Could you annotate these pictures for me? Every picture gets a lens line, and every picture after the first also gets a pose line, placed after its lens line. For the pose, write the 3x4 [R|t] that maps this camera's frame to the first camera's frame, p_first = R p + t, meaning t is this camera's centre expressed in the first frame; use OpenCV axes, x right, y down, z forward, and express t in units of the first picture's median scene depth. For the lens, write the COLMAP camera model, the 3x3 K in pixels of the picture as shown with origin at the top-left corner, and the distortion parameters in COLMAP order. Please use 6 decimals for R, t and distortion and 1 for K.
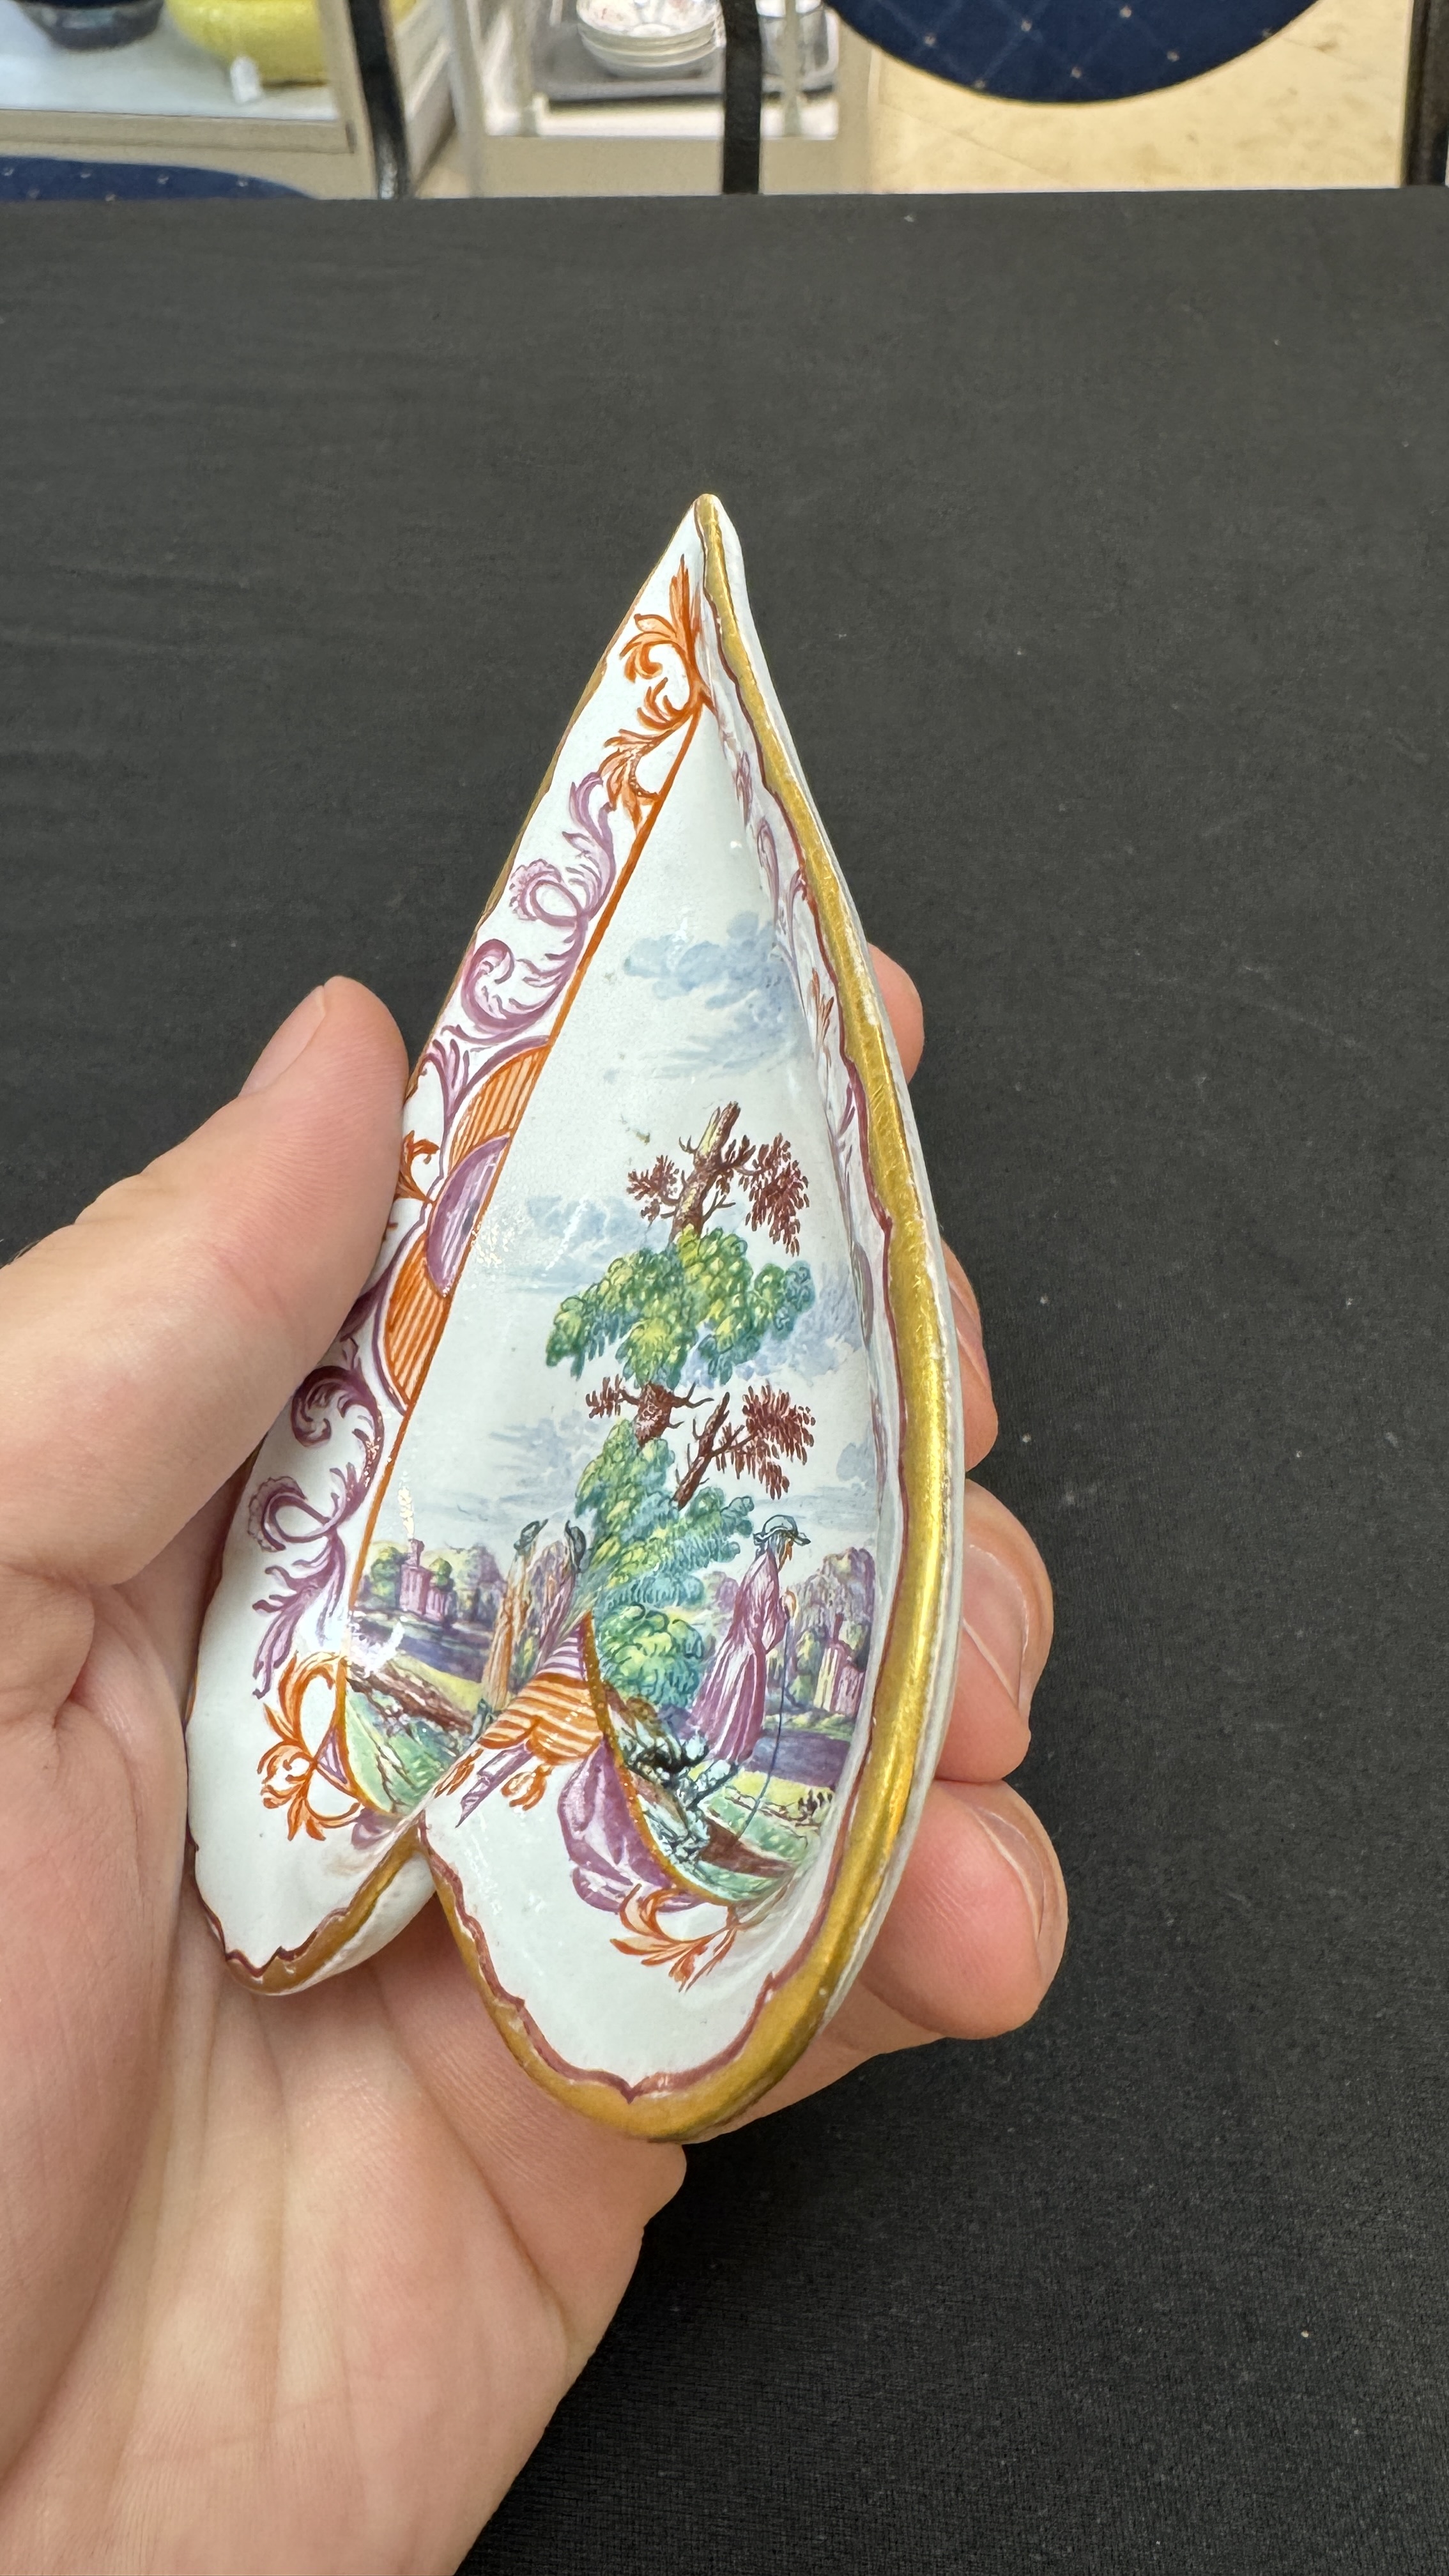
lens RADIAL K [[1839.7, 0, 720.5], [0, 1839.7, 1091.3], [0, 0, 1]] dist [-0.010488, -0.004259]
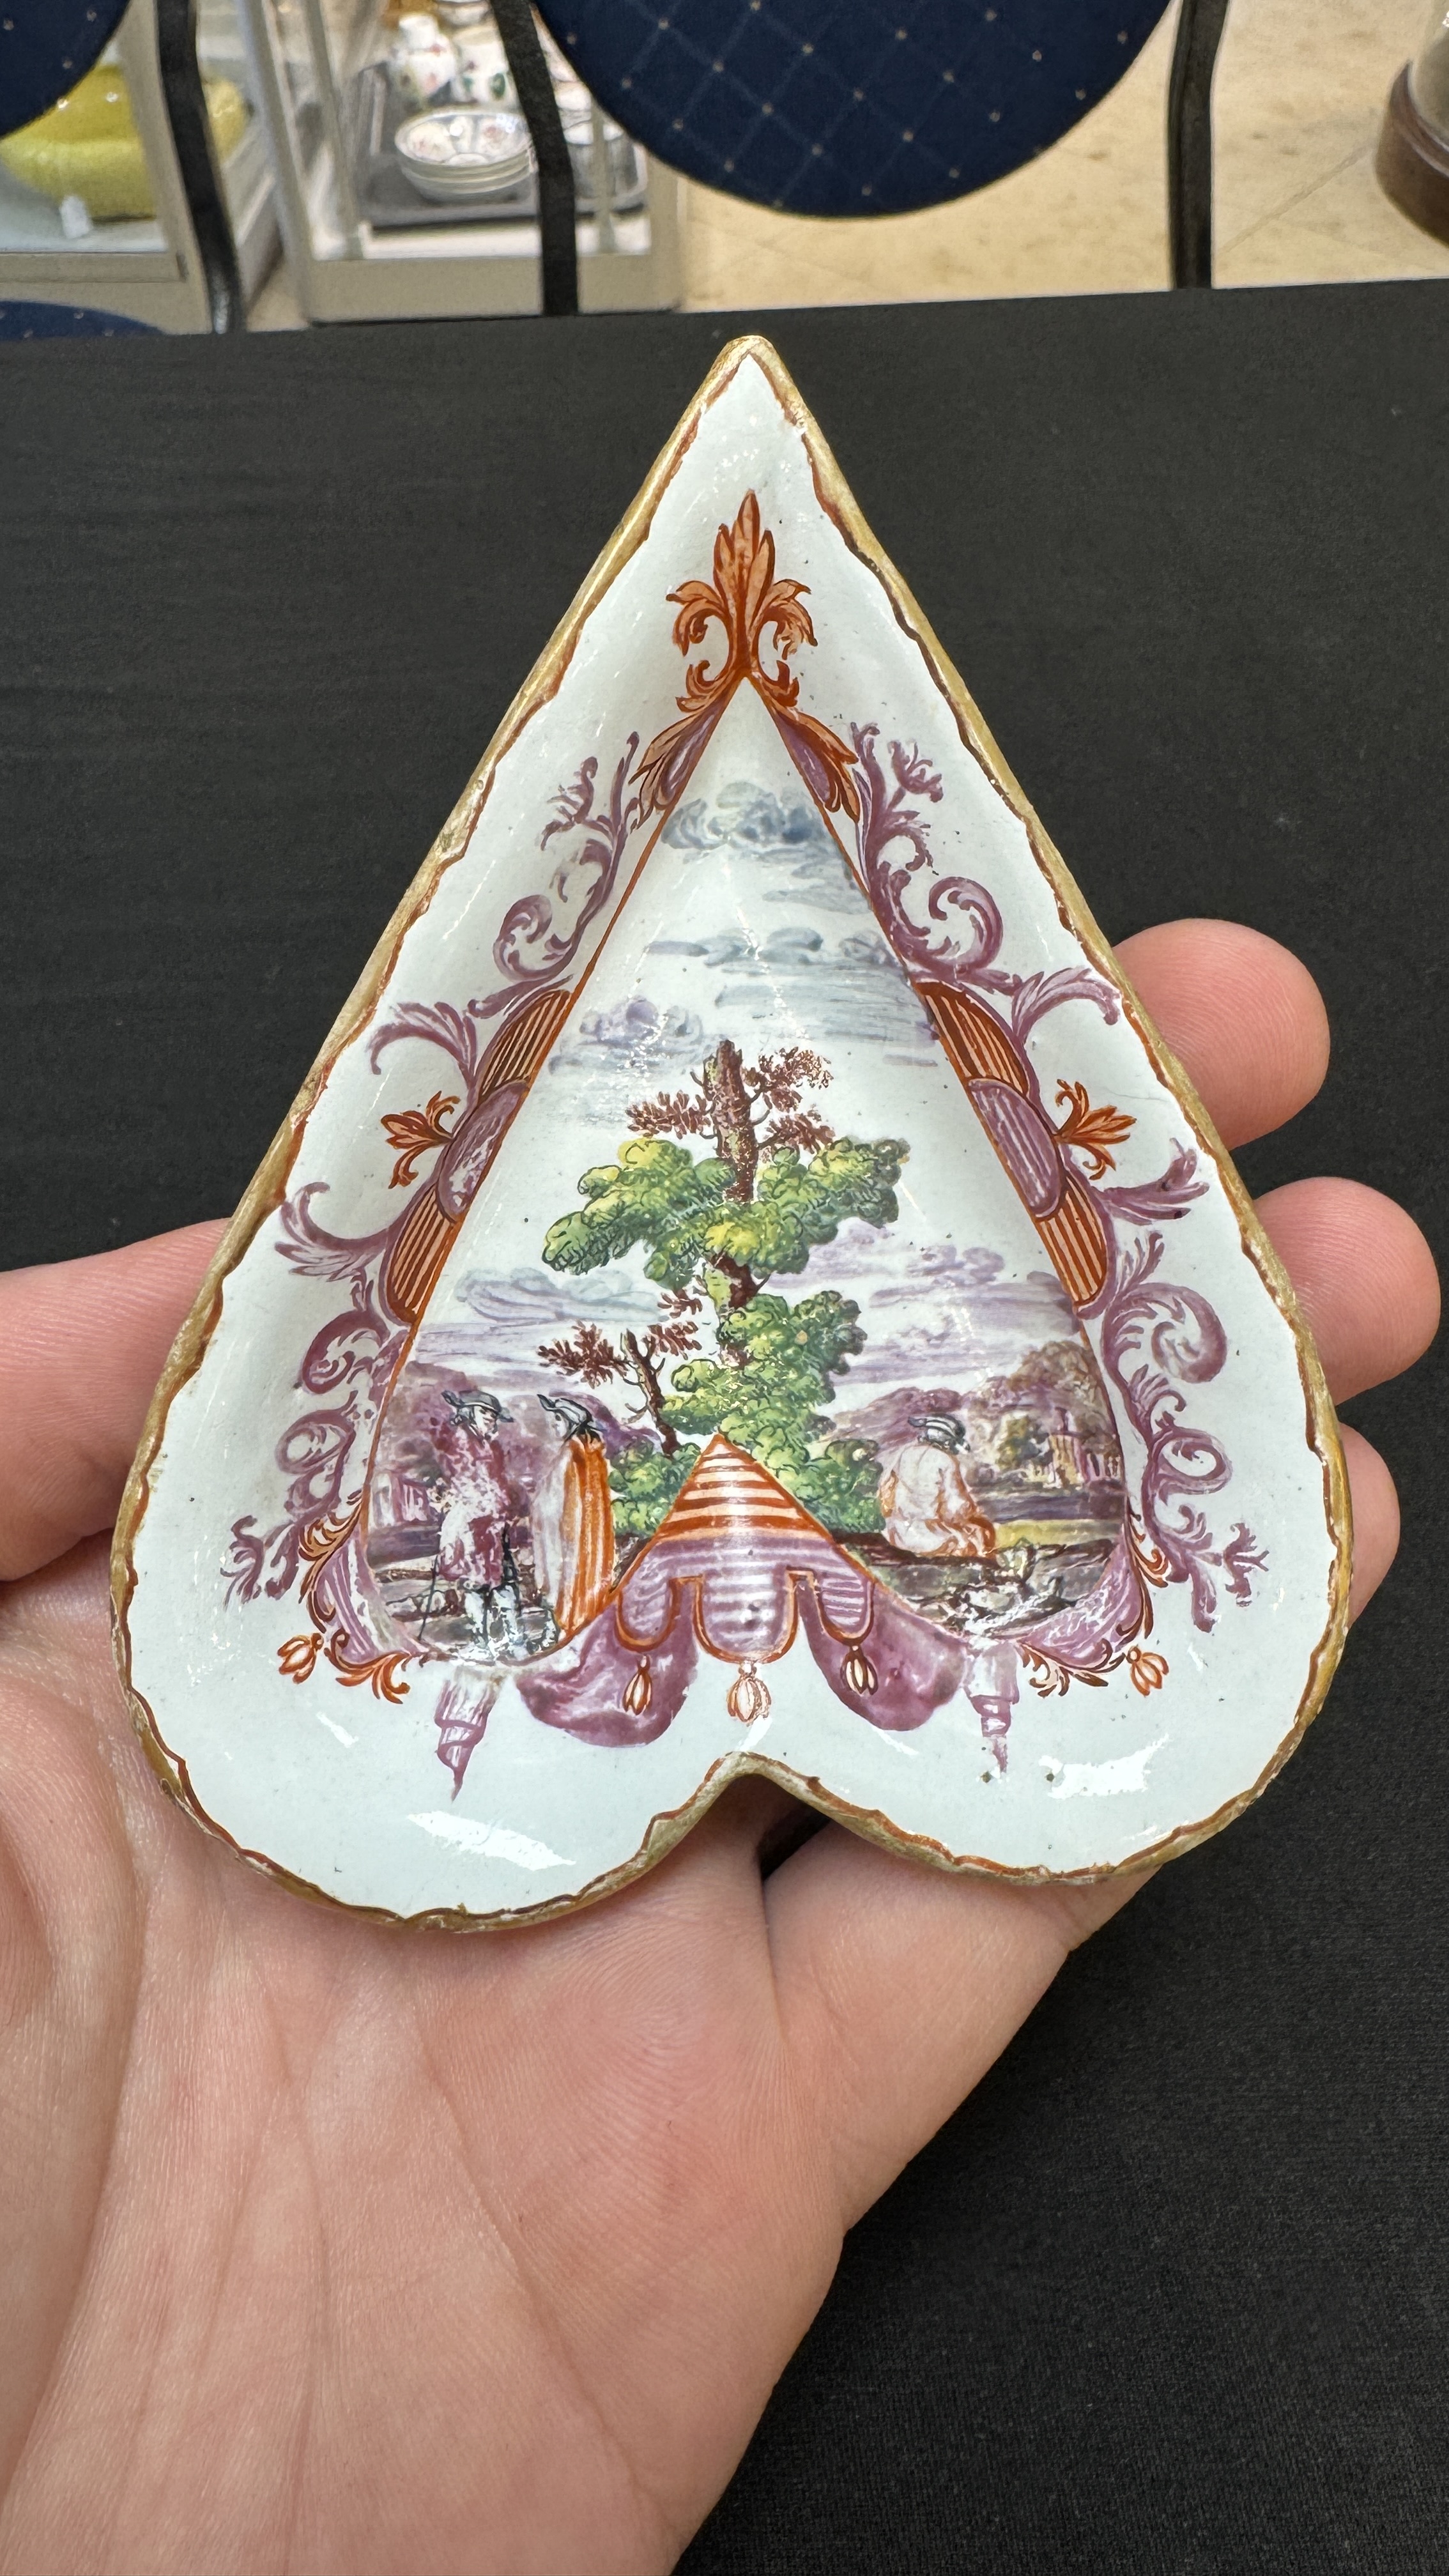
lens RADIAL K [[1835.7, 0, 715.5], [0, 1835.7, 1011.3], [0, 0, 1]] dist [-0.016183, -0.001481]
pose [[0.995679, -0.059860, 0.070989, 0.000978], [0.065671, 0.994420, -0.082561, 0.014093], [-0.065651, 0.086867, 0.994054, -0.043790]]
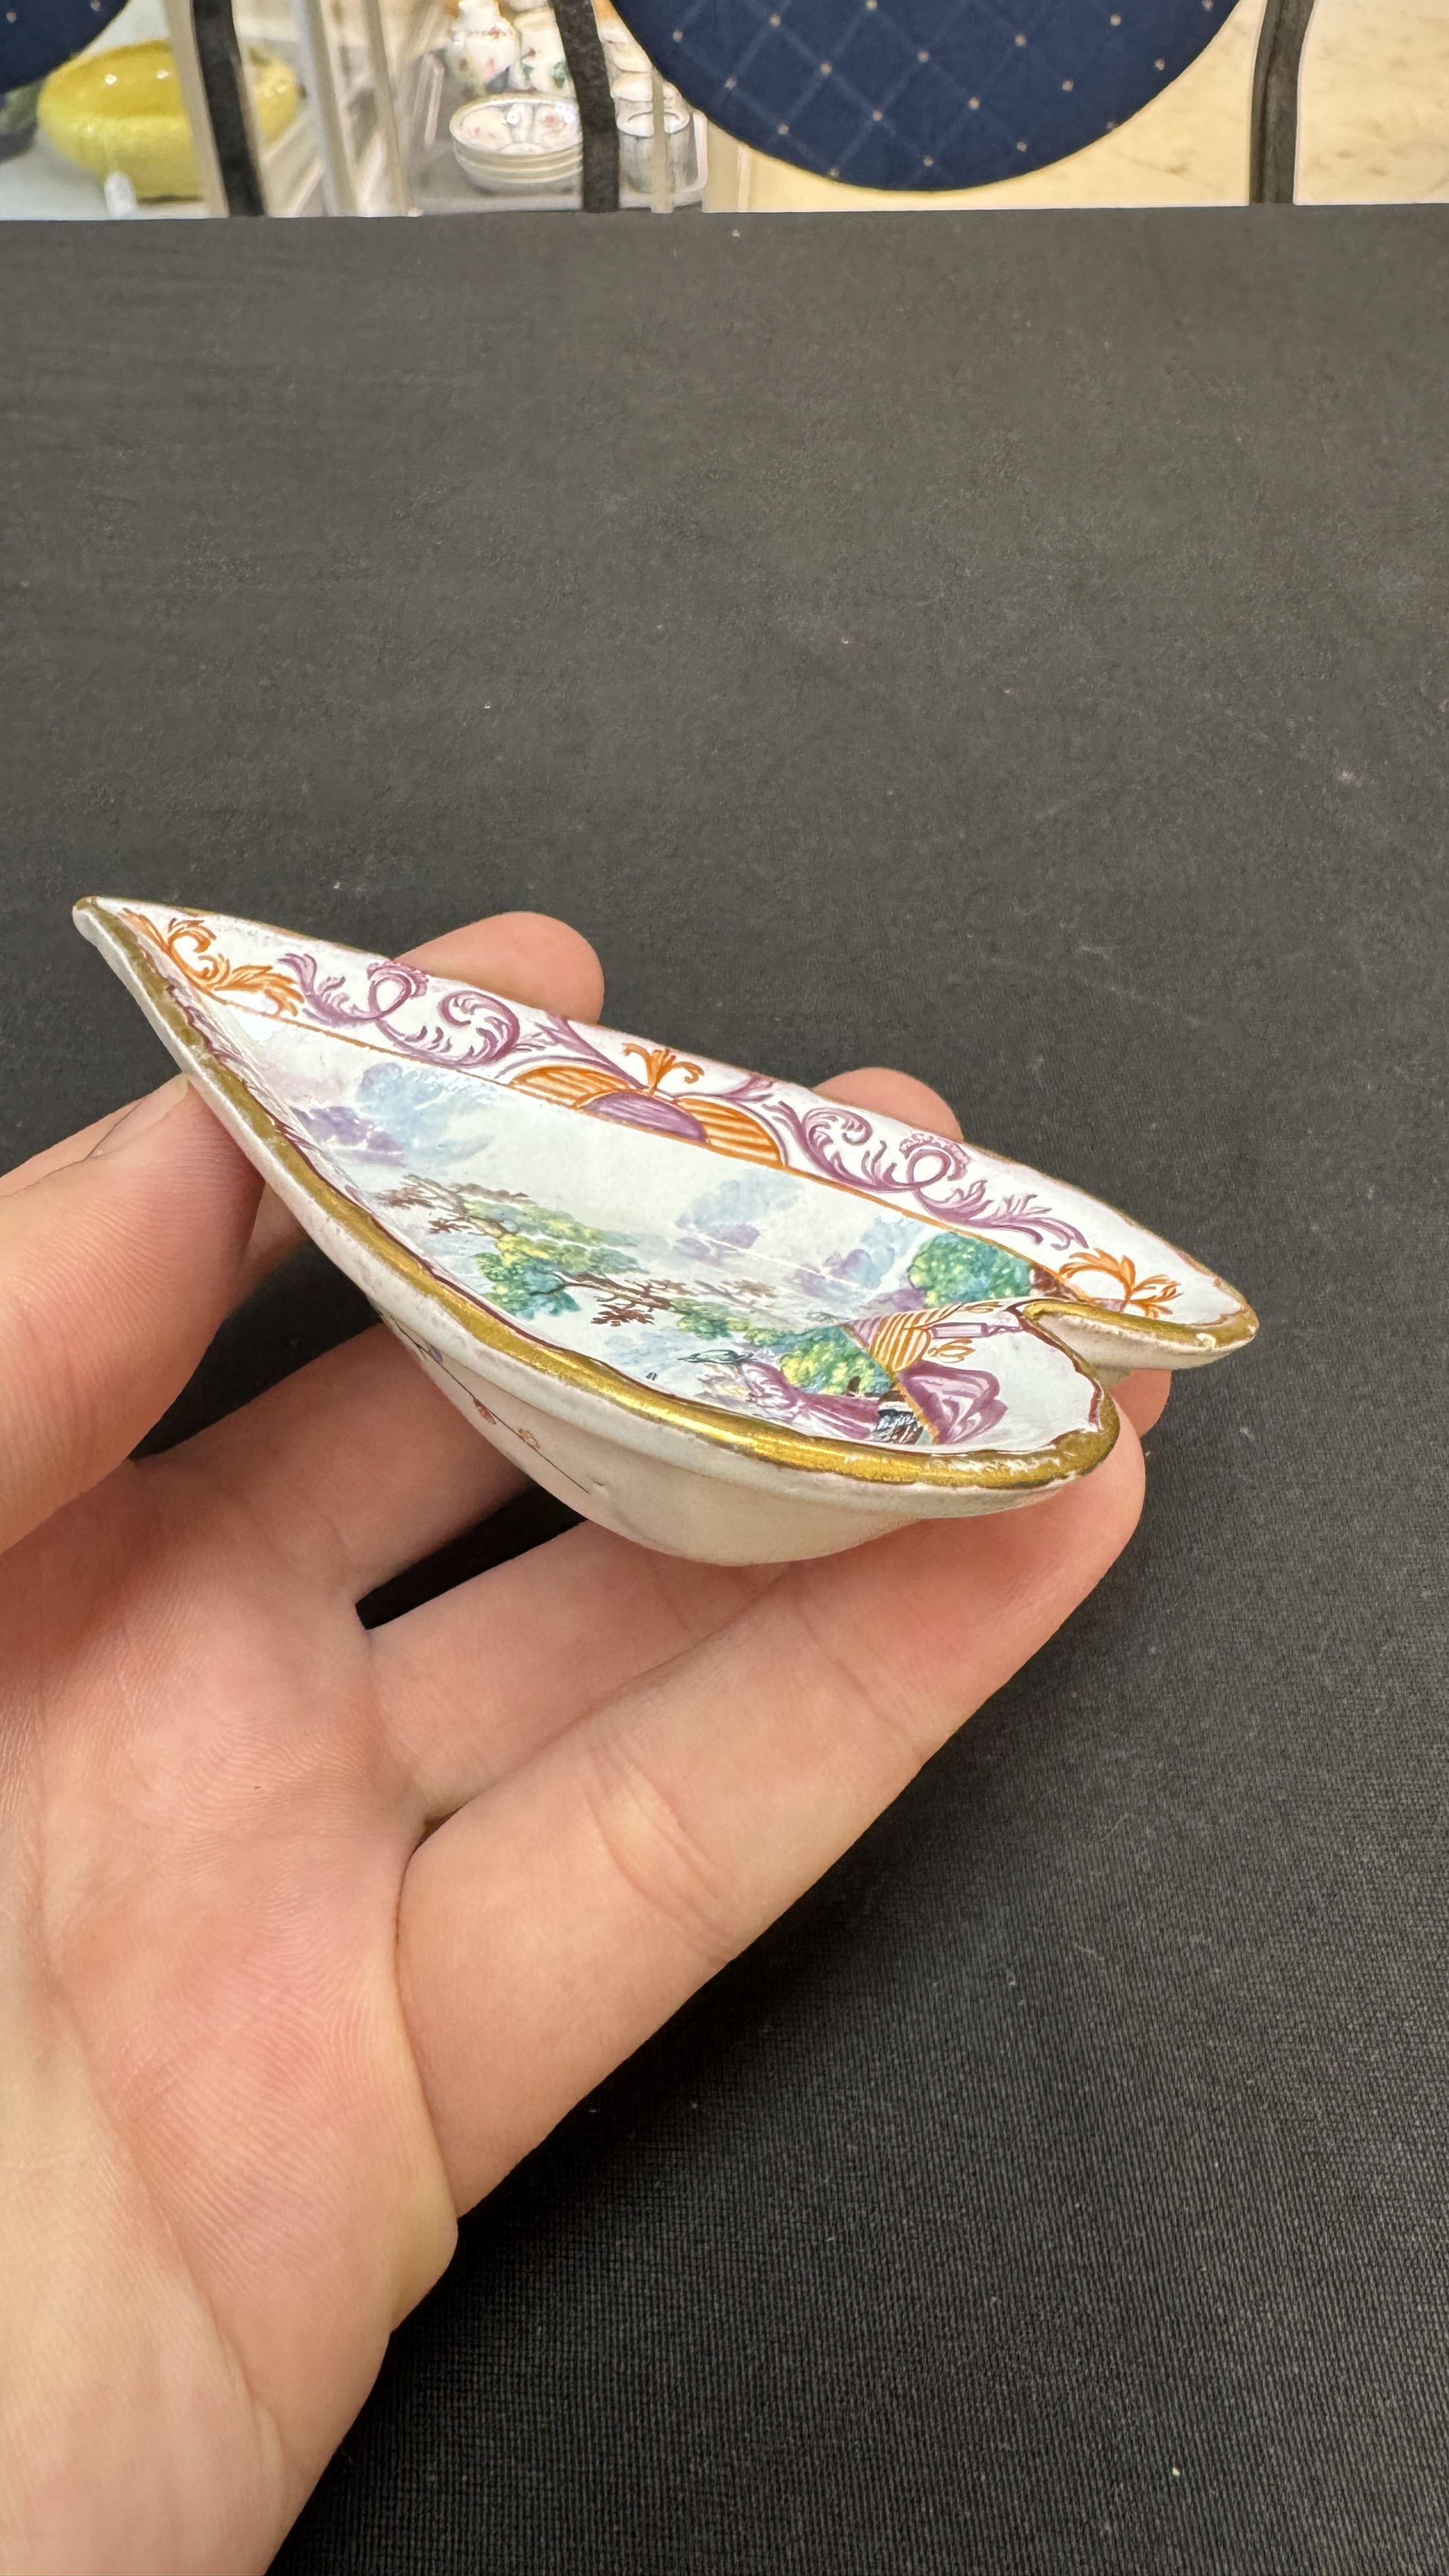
lens RADIAL K [[1828.4, 0, 724.0], [0, 1828.4, 1097.7], [0, 0, 1]] dist [-0.006622, 0.003561]
pose [[0.998319, -0.020153, 0.054341, 0.032245], [0.023288, 0.998064, -0.057676, 0.037242], [-0.053073, 0.058844, 0.996855, 0.053556]]
